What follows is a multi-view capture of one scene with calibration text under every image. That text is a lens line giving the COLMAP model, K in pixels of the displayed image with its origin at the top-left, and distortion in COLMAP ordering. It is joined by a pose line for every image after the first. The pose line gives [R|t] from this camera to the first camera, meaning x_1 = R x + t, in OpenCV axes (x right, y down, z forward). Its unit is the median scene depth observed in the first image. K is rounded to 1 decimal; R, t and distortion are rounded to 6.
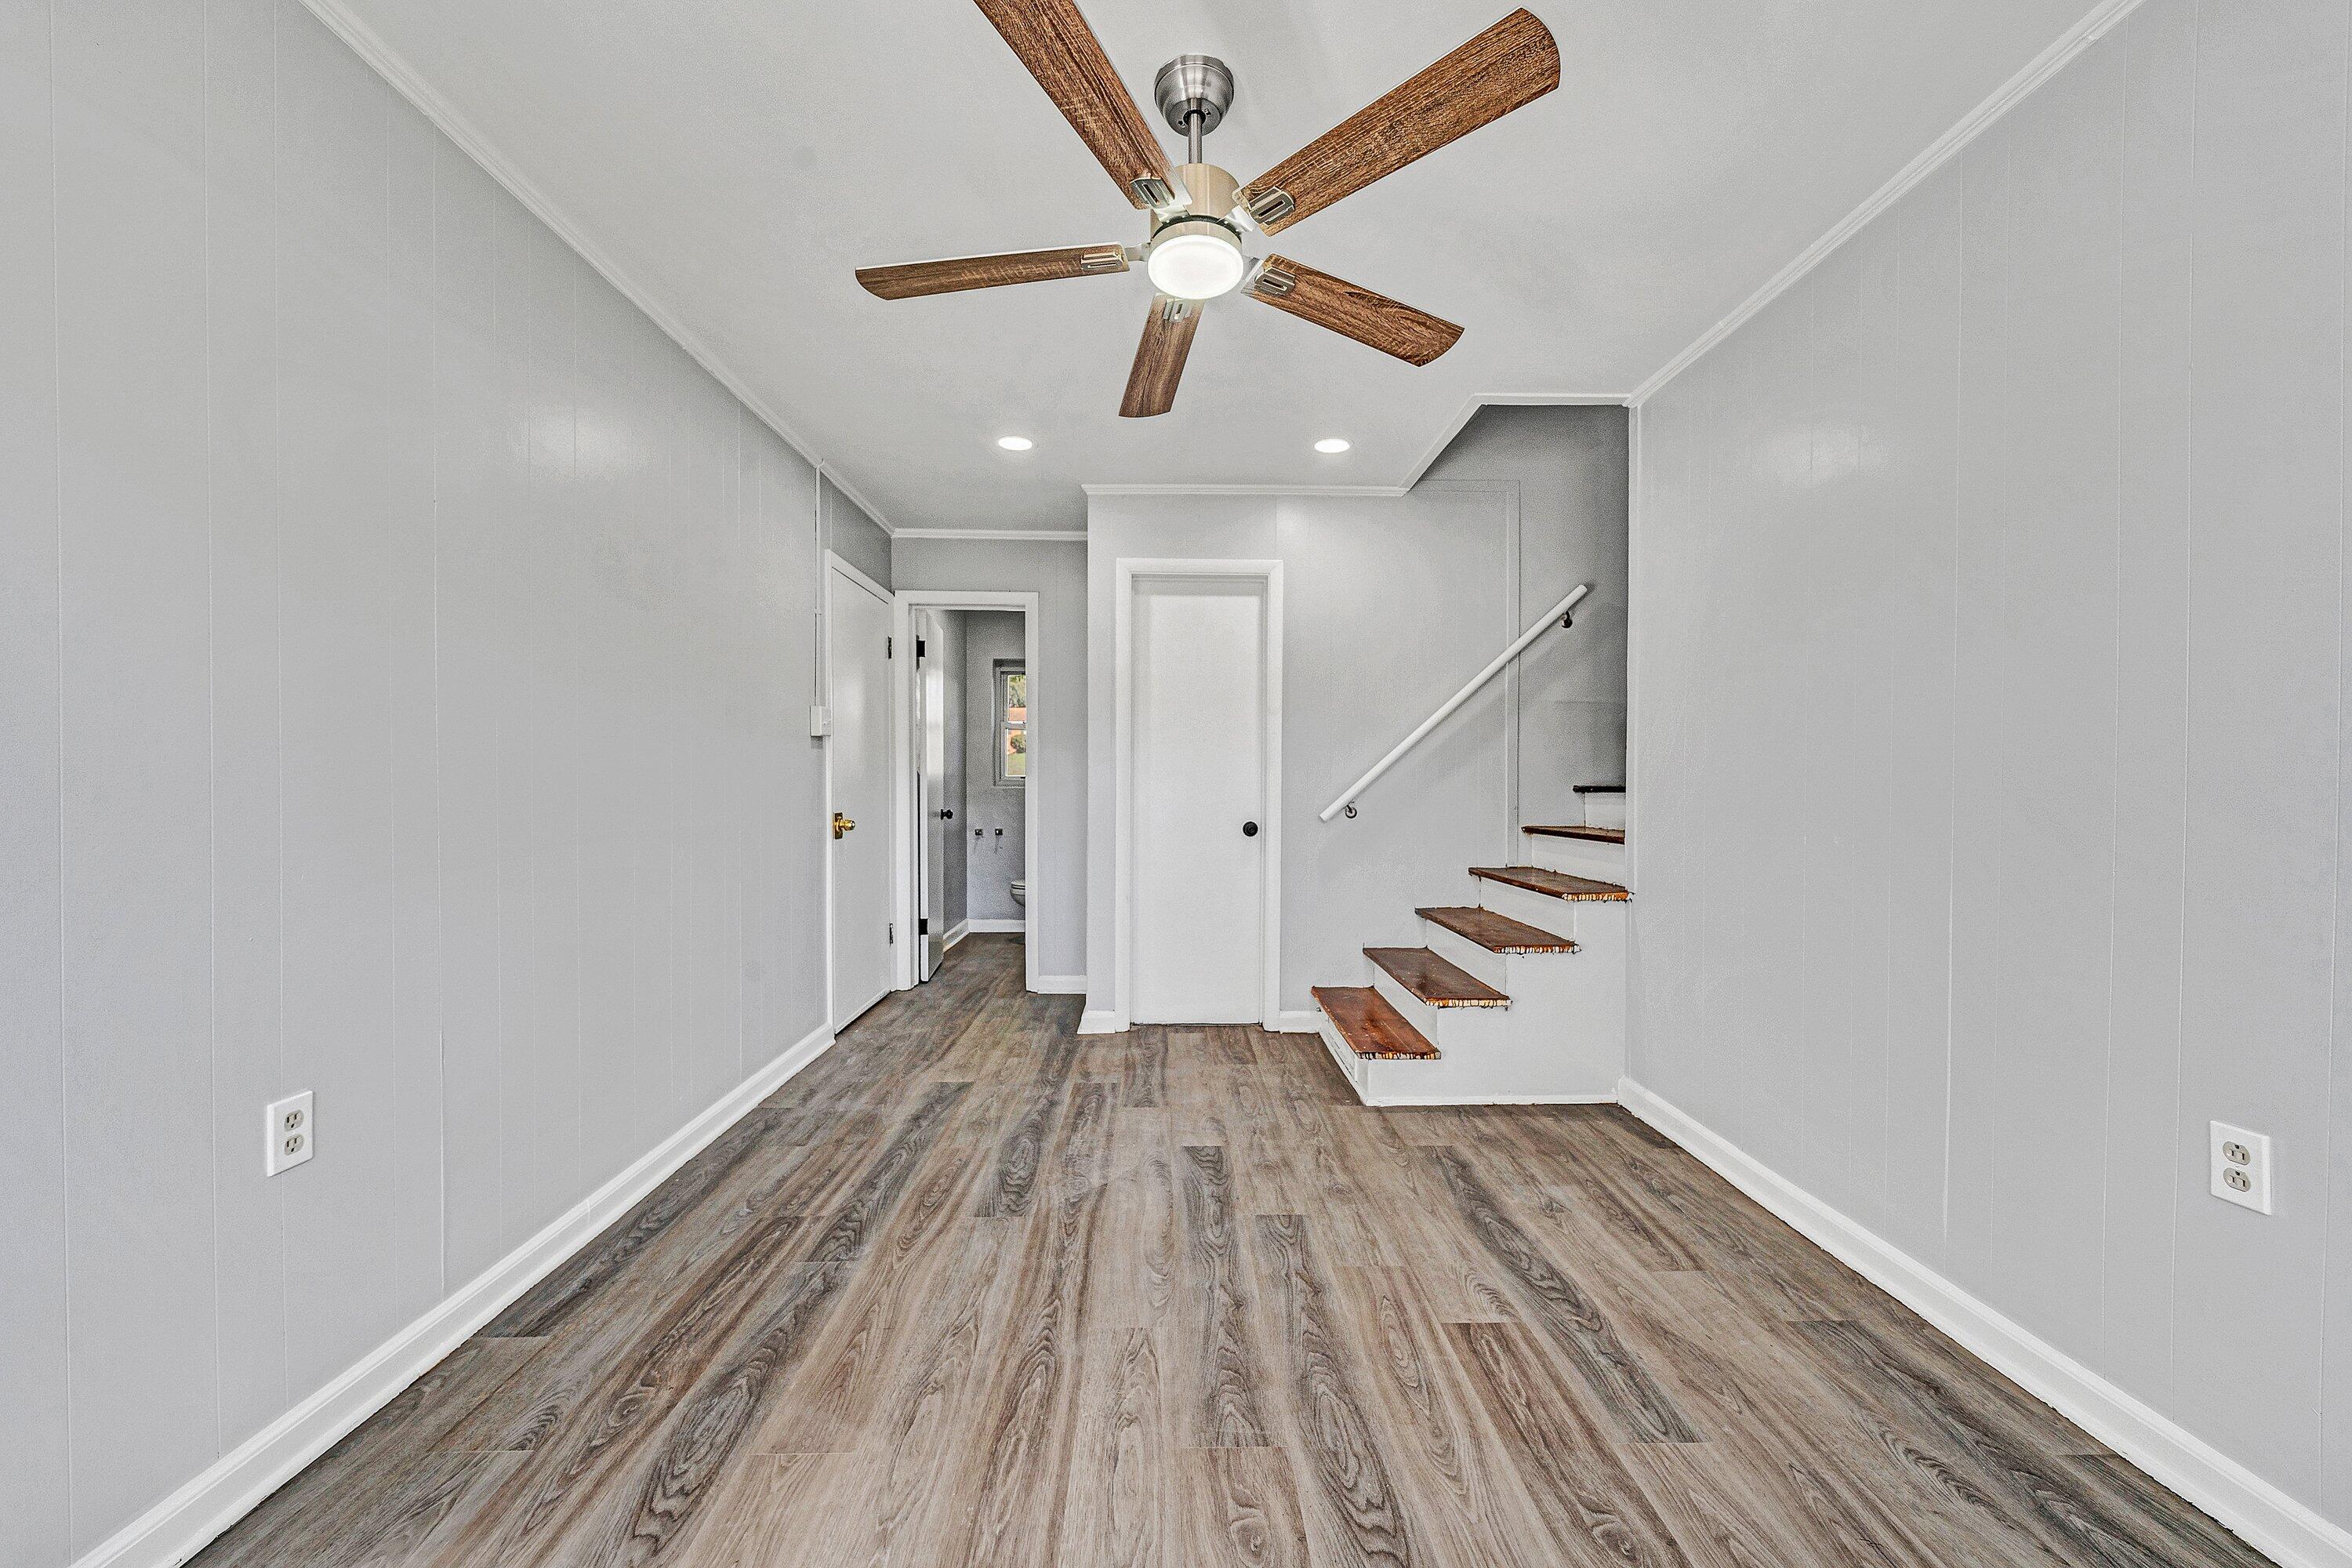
lens RADIAL K [[870.2, 0, 1179.1], [0, 870.2, 786.4], [0, 0, 1]] dist [-0.000062, -0.000047]
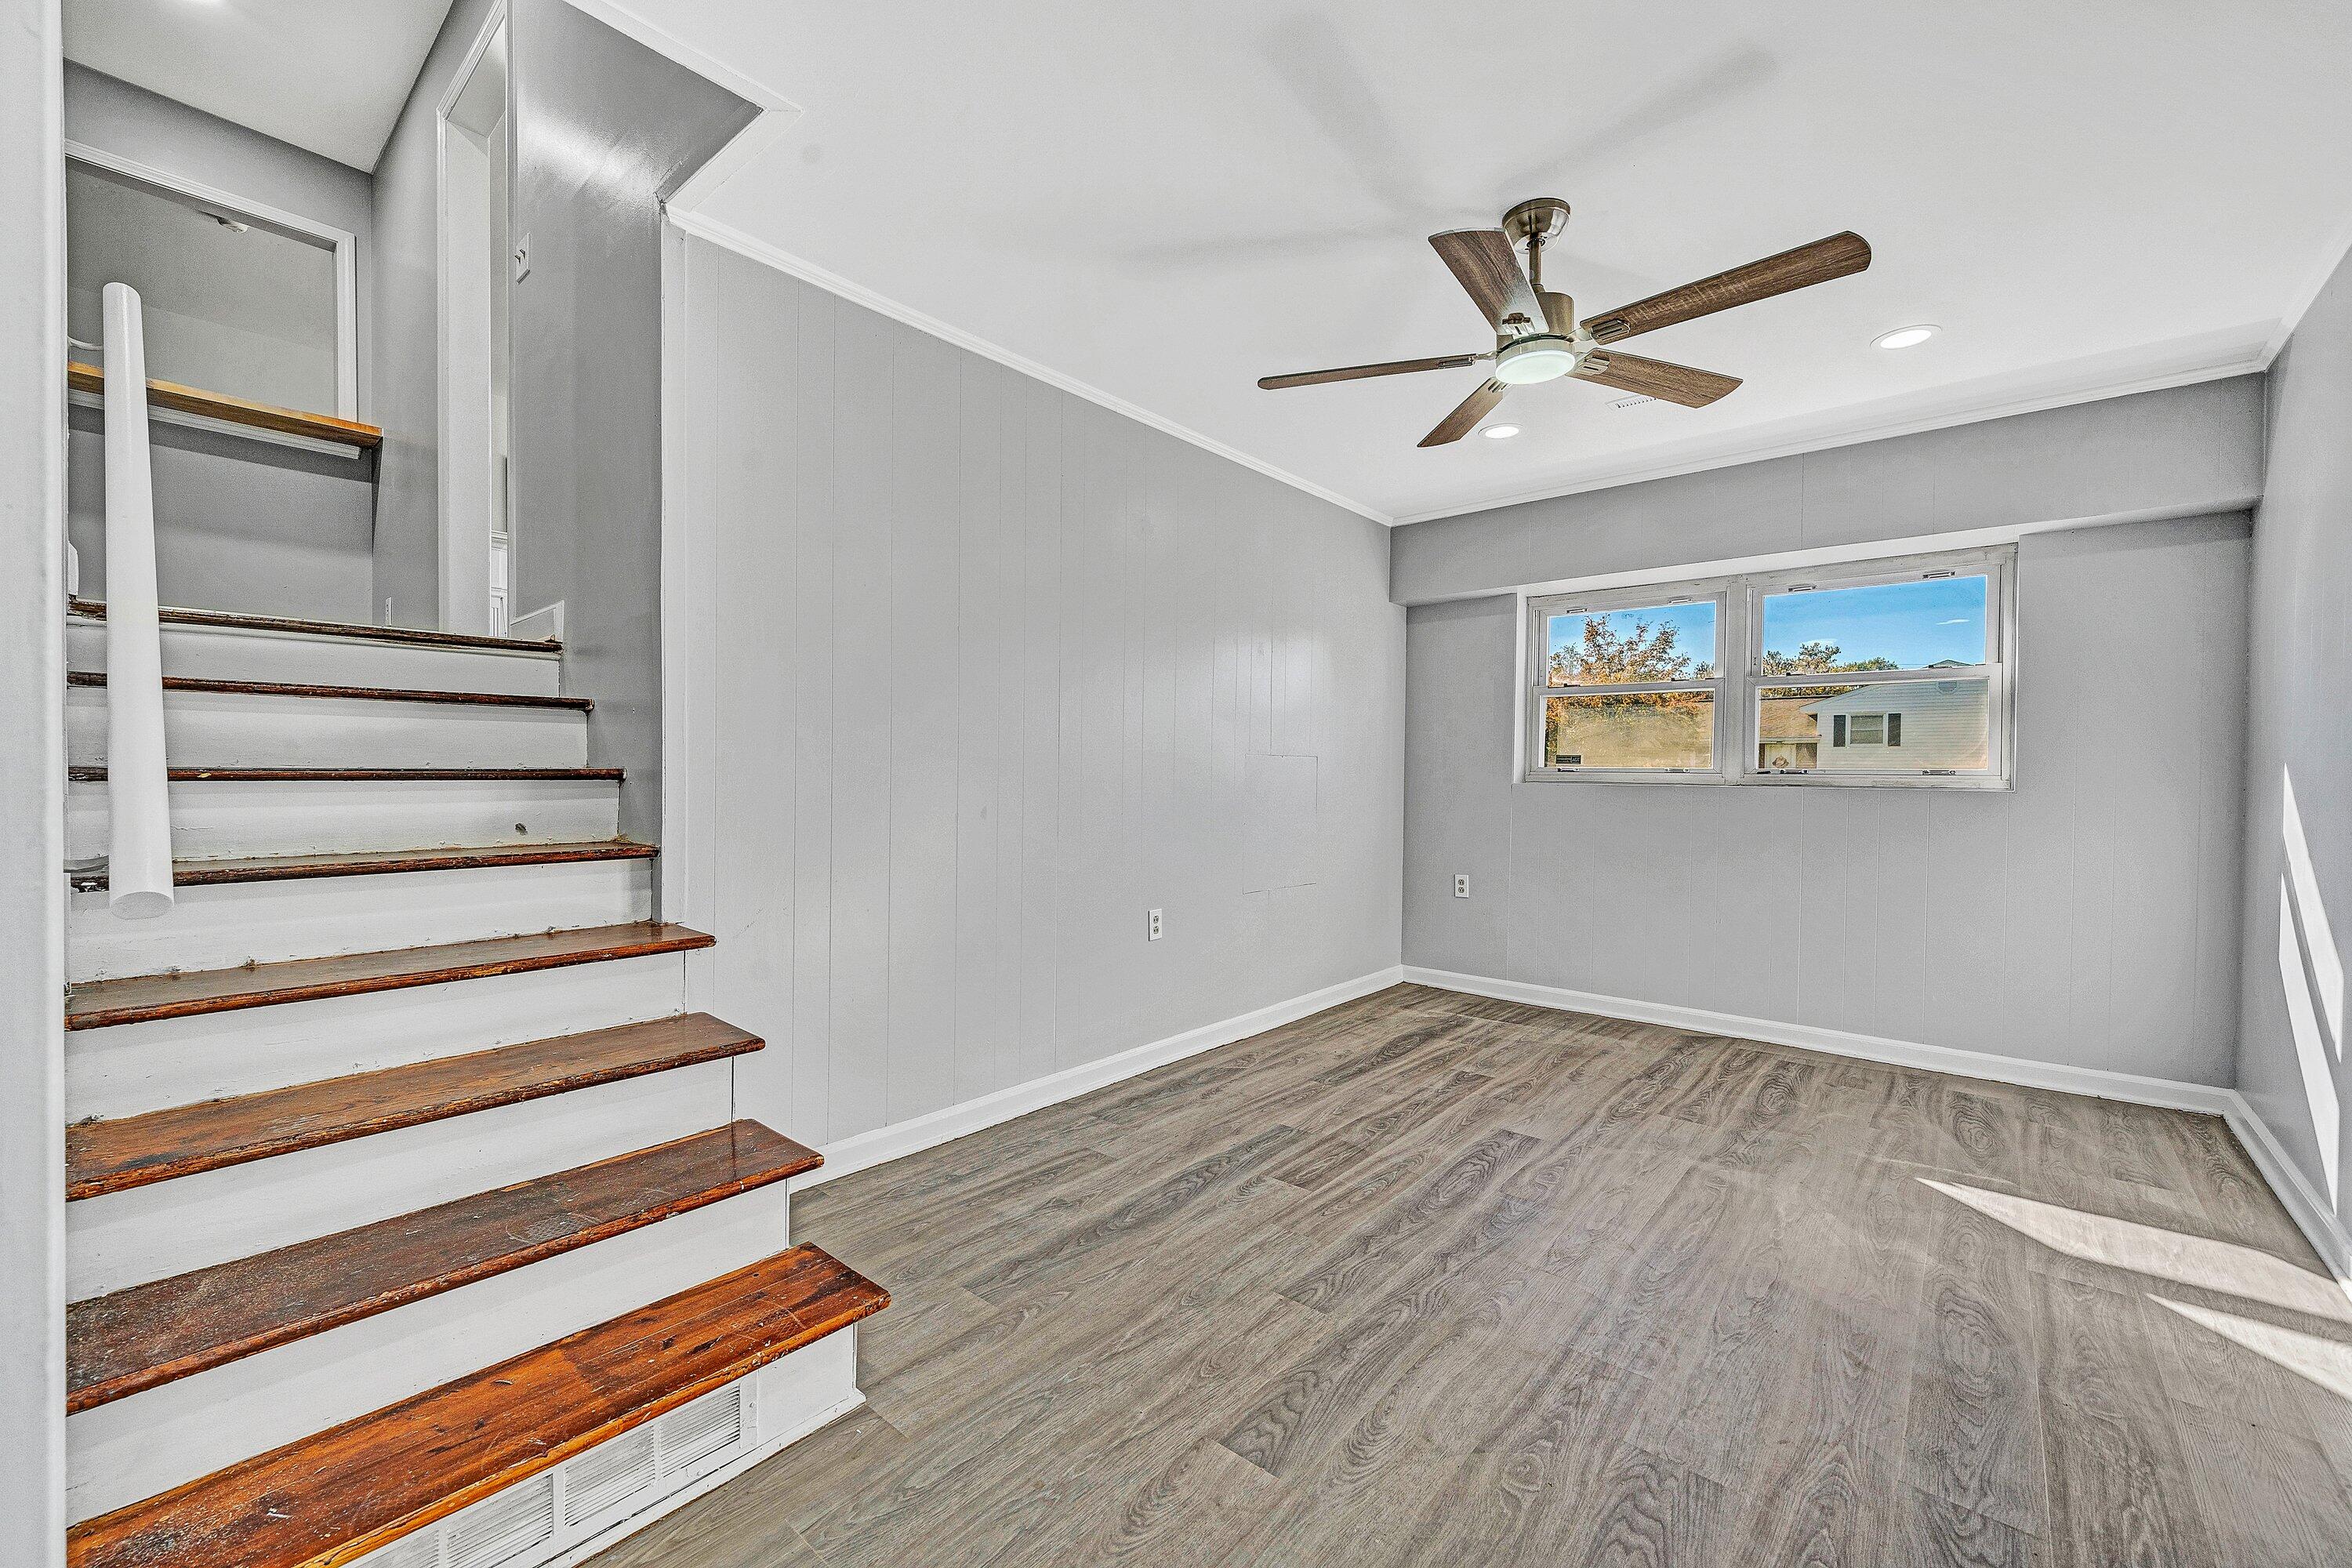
lens RADIAL K [[945.8, 0, 1176.0], [0, 945.8, 784.0], [0, 0, 1]] dist [-0.000939, -0.000273]
pose [[-0.742648, -0.015072, 0.669513, -0.451262], [-0.008951, 0.999881, 0.012580, -0.005737], [-0.669622, 0.003350, -0.742694, 2.042974]]
